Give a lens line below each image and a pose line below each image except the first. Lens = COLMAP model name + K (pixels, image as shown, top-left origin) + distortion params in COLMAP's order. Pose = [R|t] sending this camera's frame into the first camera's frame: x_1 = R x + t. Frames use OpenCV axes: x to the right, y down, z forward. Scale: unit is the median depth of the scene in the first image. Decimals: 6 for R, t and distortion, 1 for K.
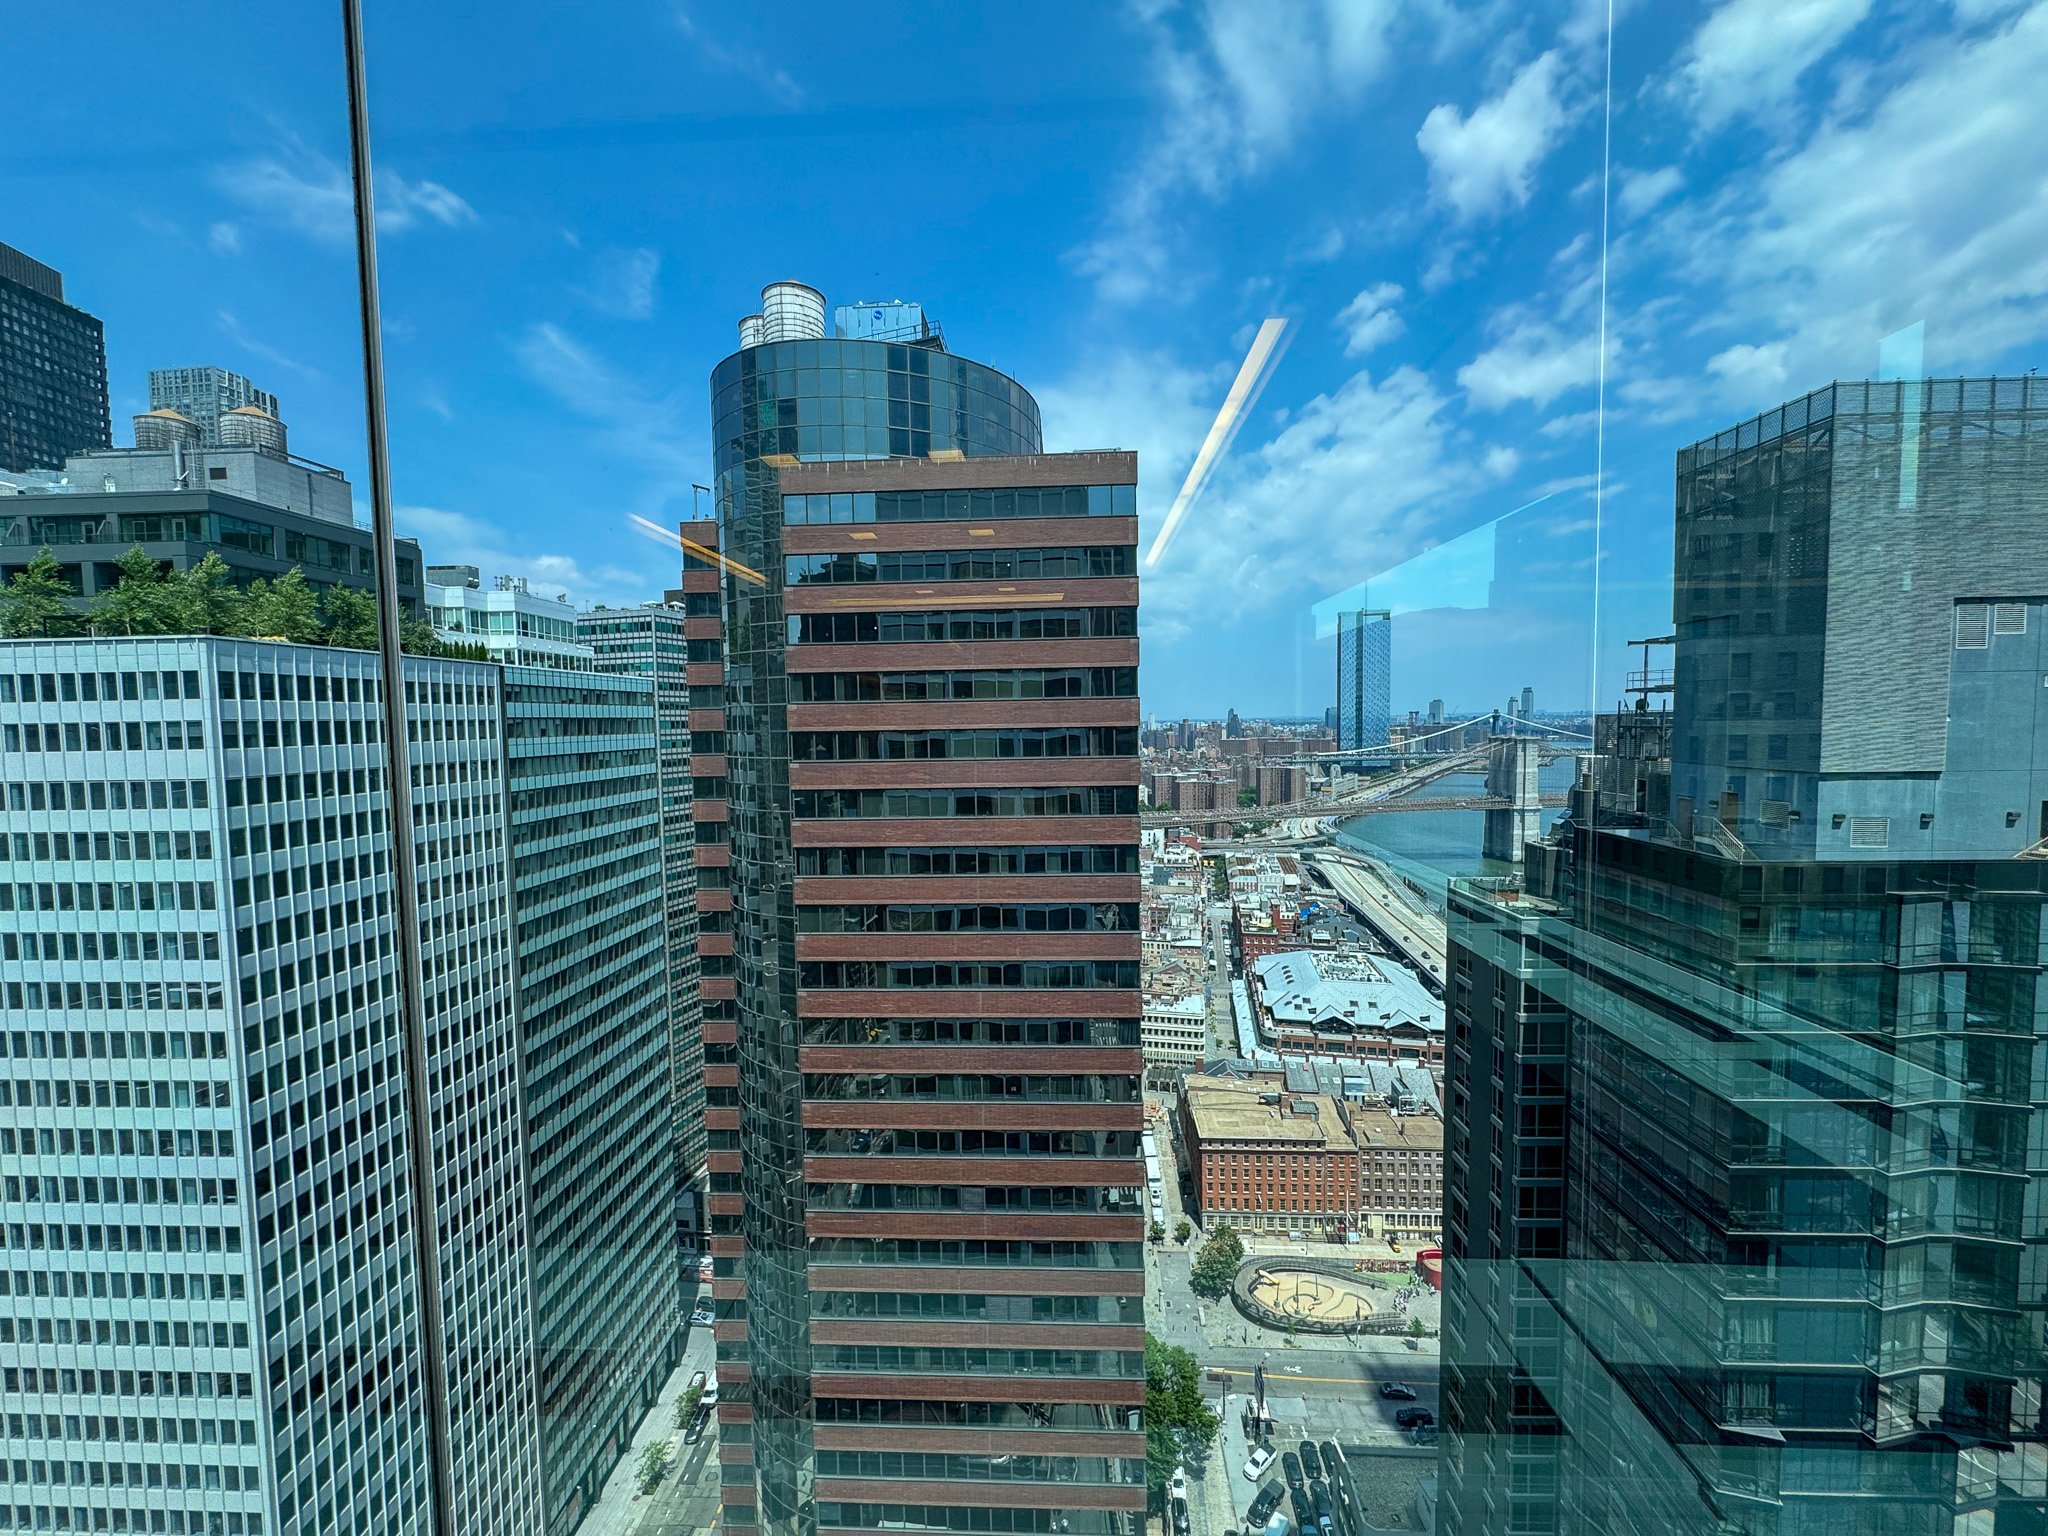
lens RADIAL K [[819.3, 0, 1024.0], [0, 819.3, 768.0], [0, 0, 1]] dist [0.009816, -0.000028]
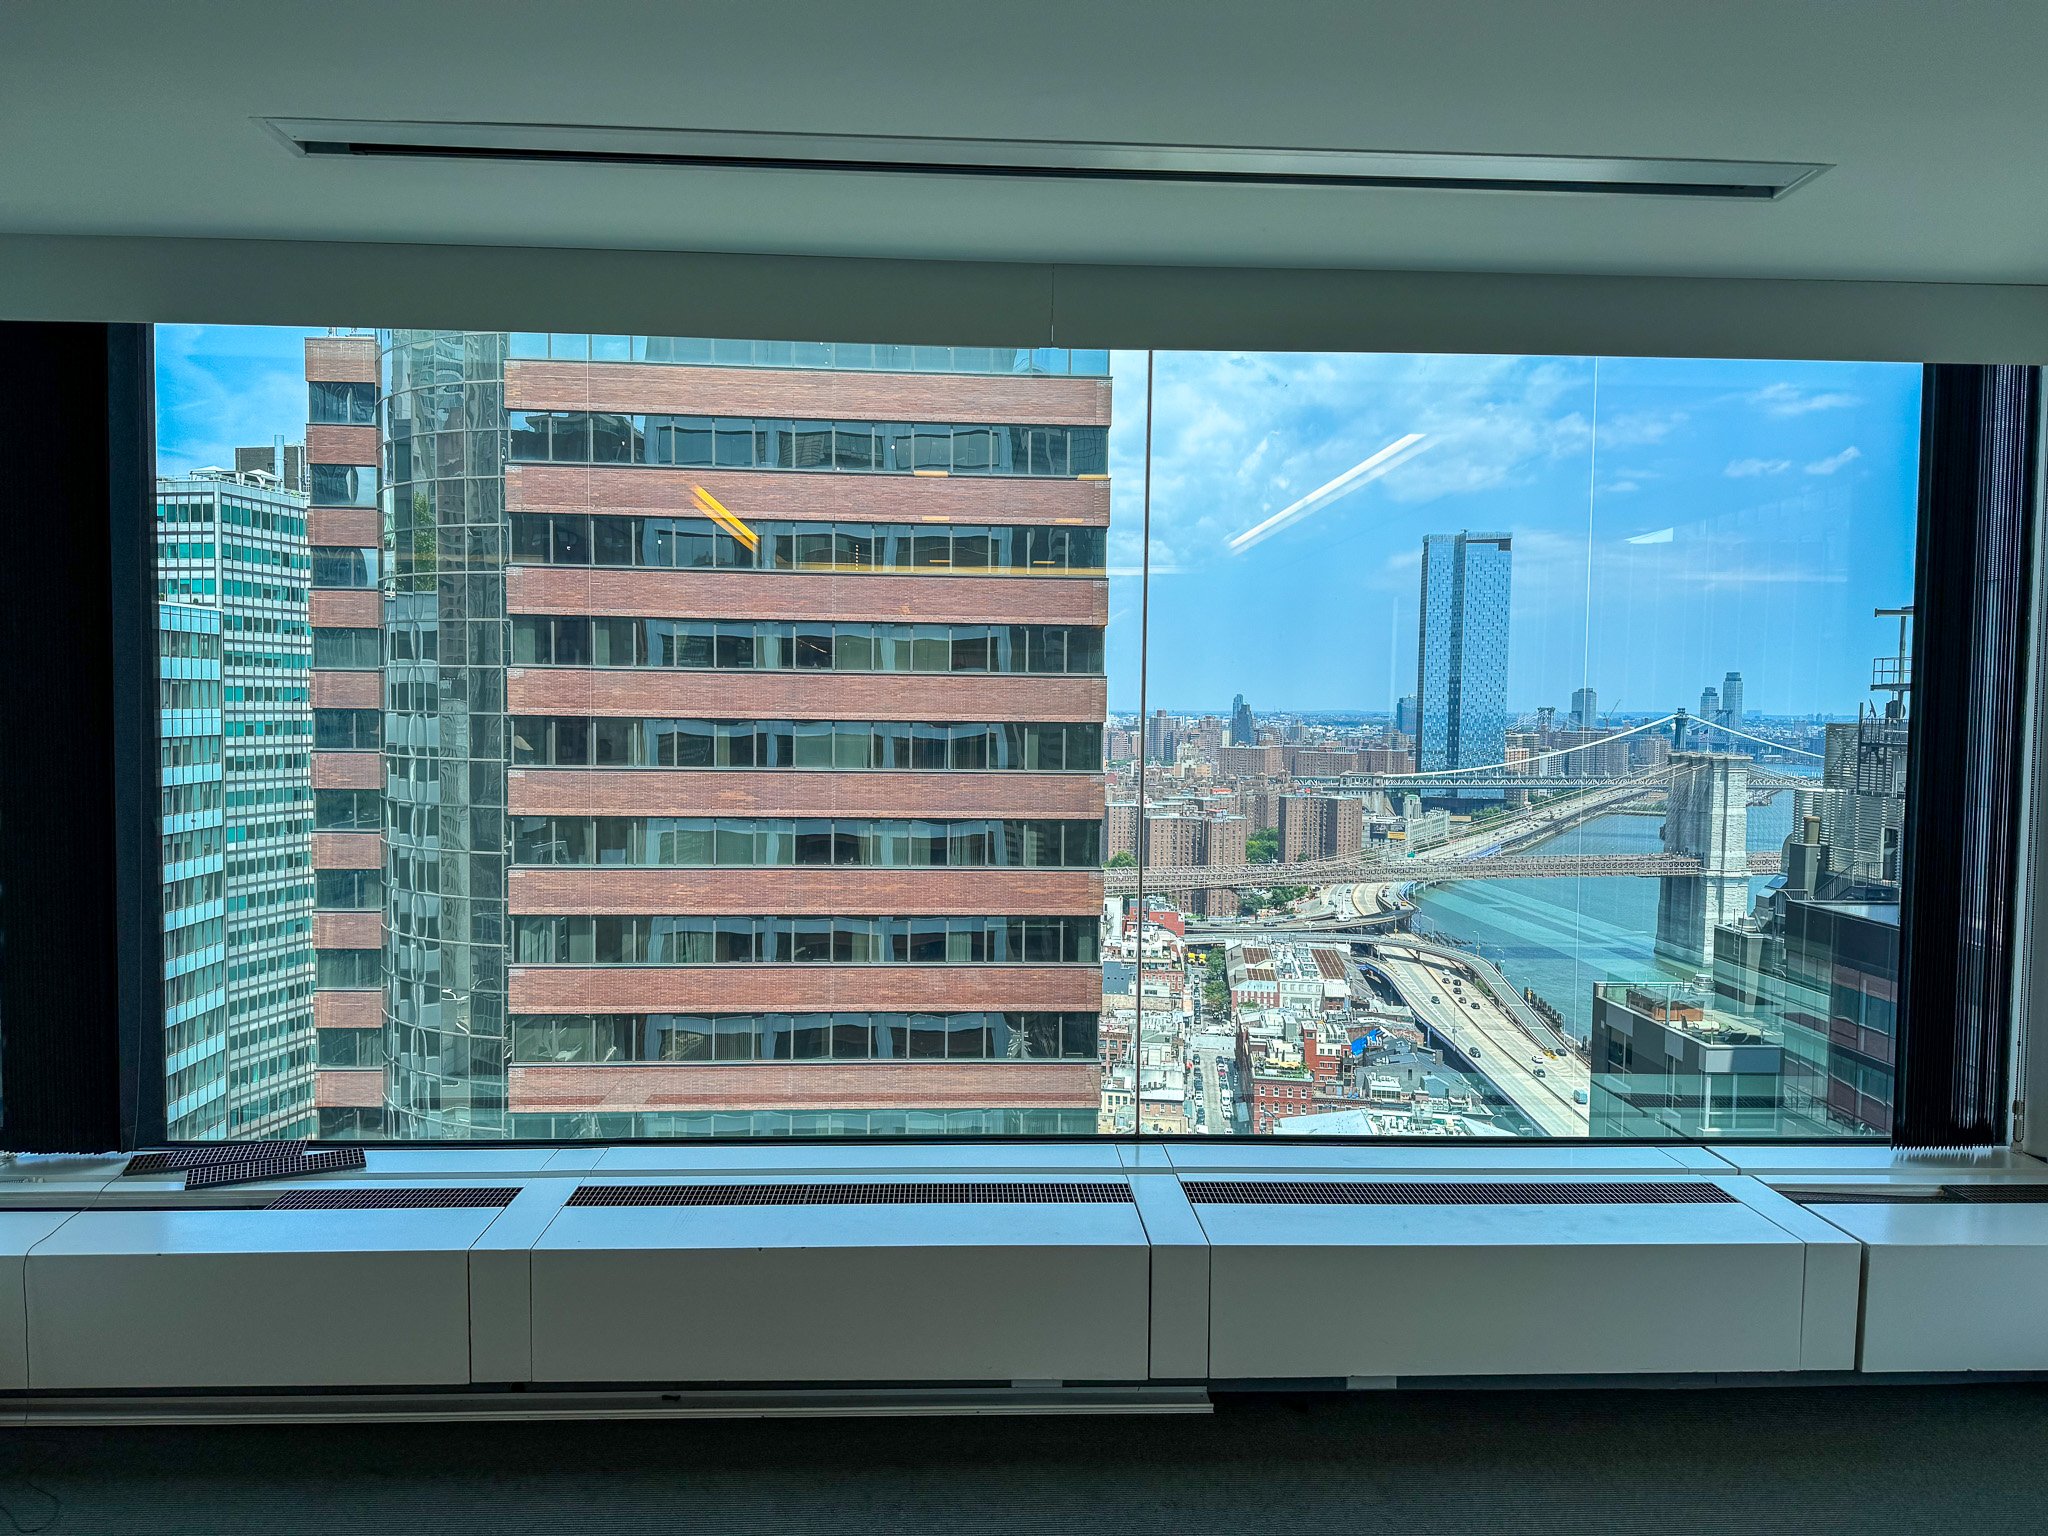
lens RADIAL K [[1421.9, 0, 1010.1], [0, 1421.9, 774.2], [0, 0, 1]] dist [0.178200, -0.291244]
pose [[0.995624, 0.024704, 0.090128, -0.012969], [-0.023767, 0.999652, -0.011451, 0.000649], [-0.090380, 0.009258, 0.995864, -0.028315]]
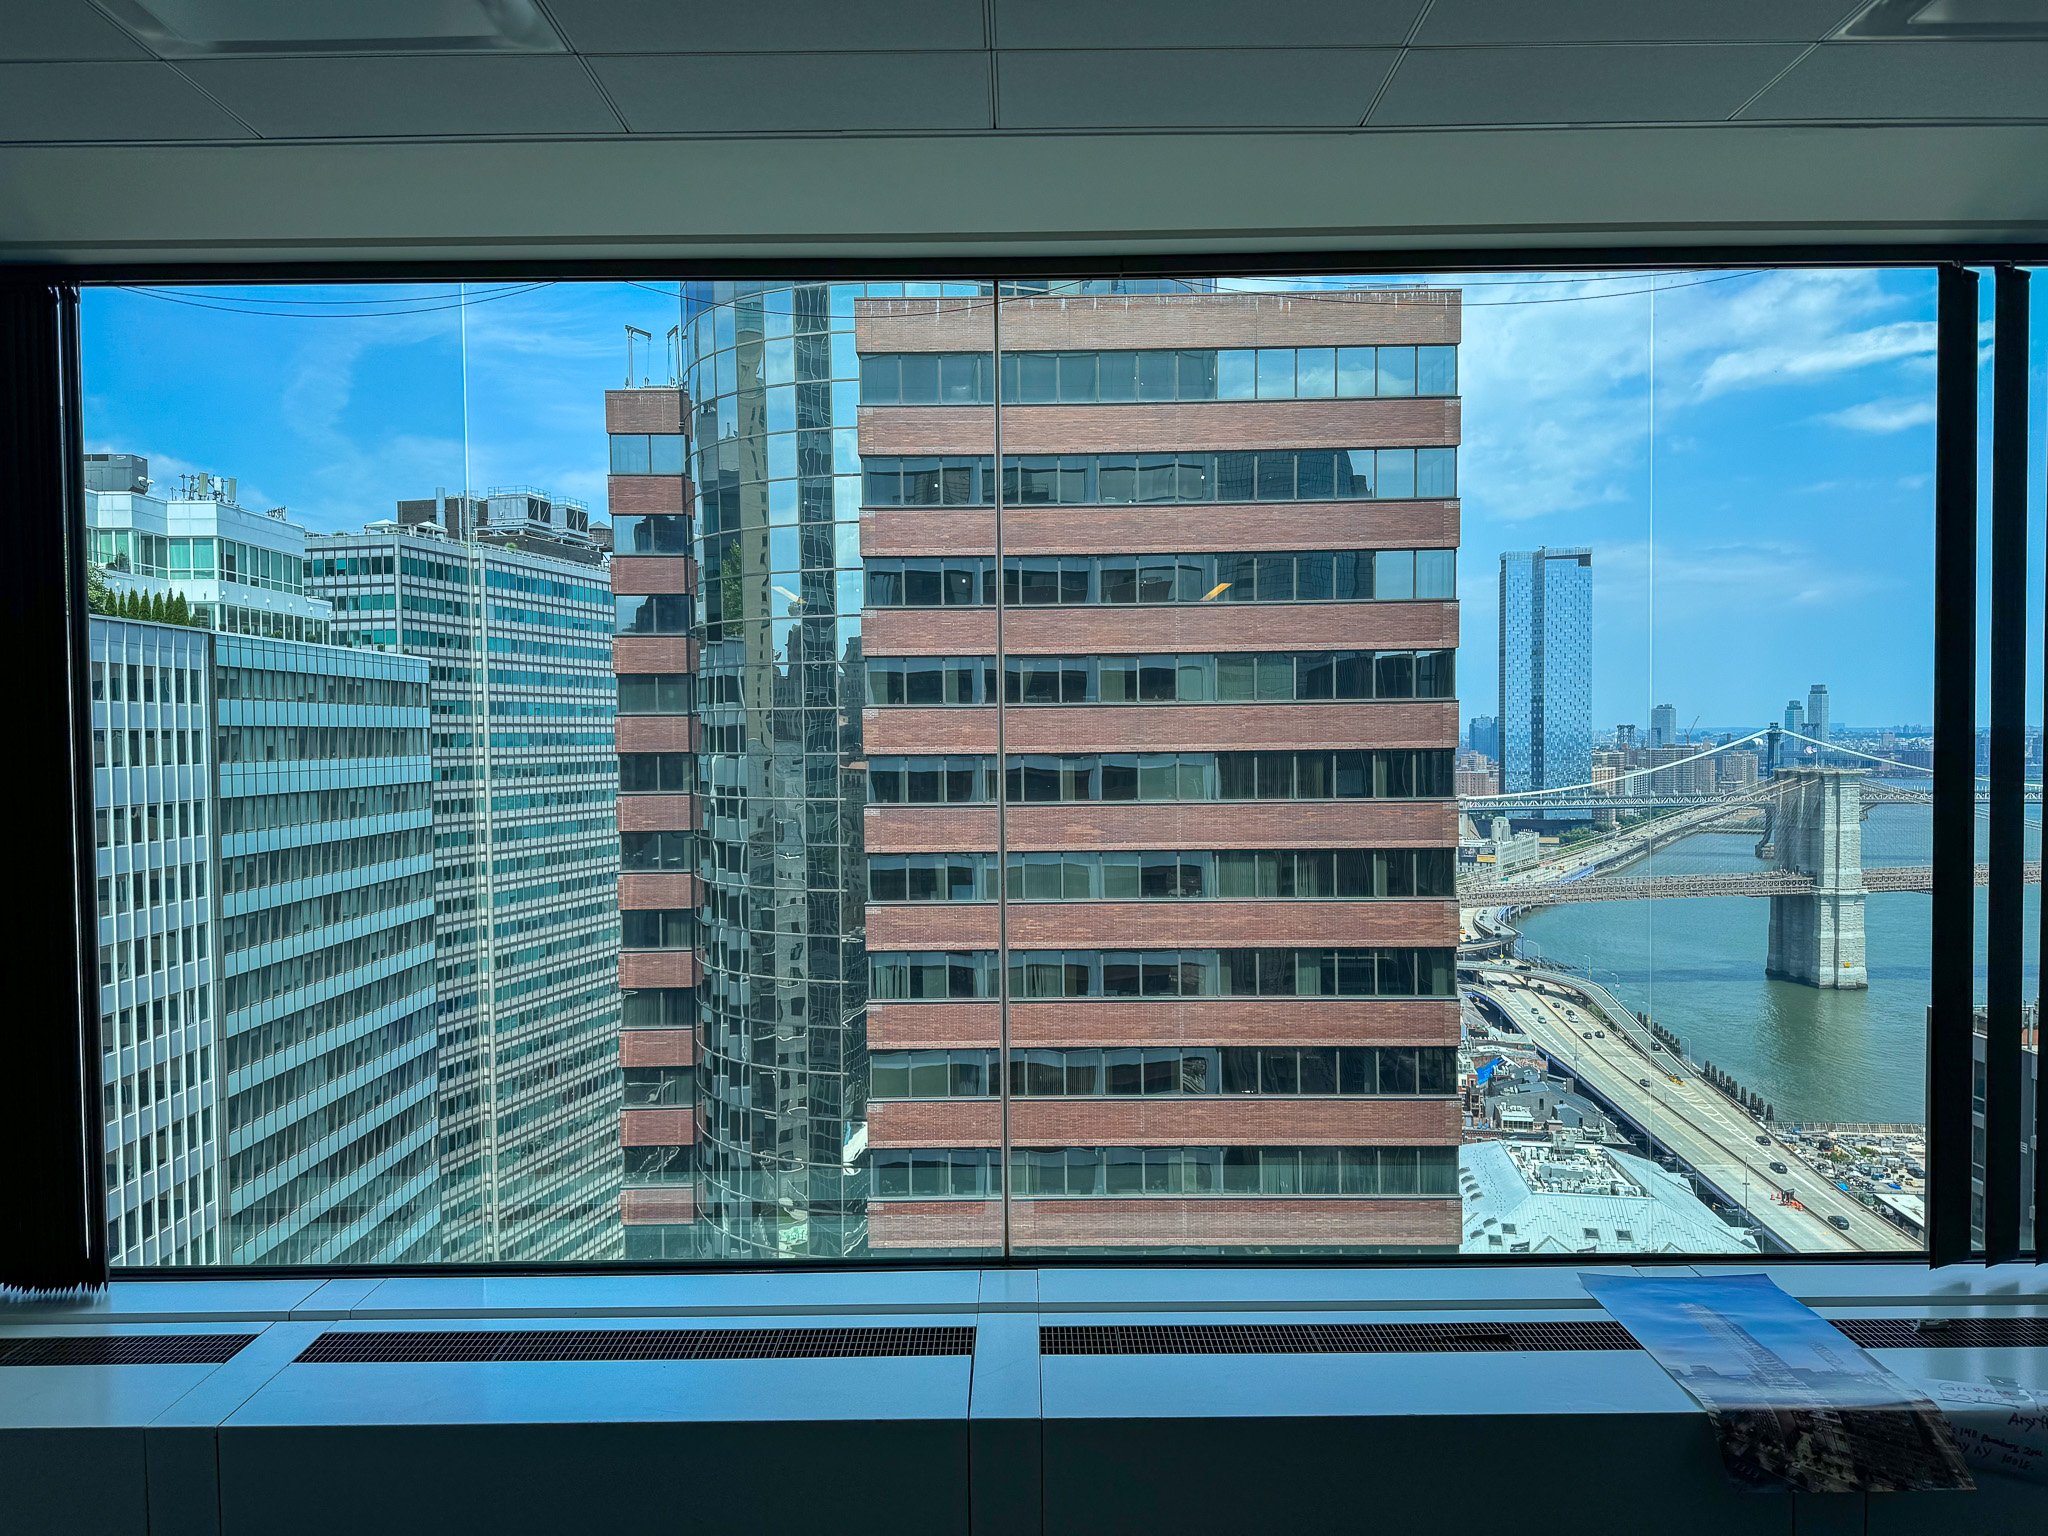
lens RADIAL K [[1421.9, 0, 1010.1], [0, 1421.9, 774.2], [0, 0, 1]] dist [0.178200, -0.291244]
pose [[0.998843, 0.005387, 0.047780, -0.124394], [-0.003854, 0.999477, -0.032120, 0.001553], [-0.047928, 0.031898, 0.998341, -0.017194]]
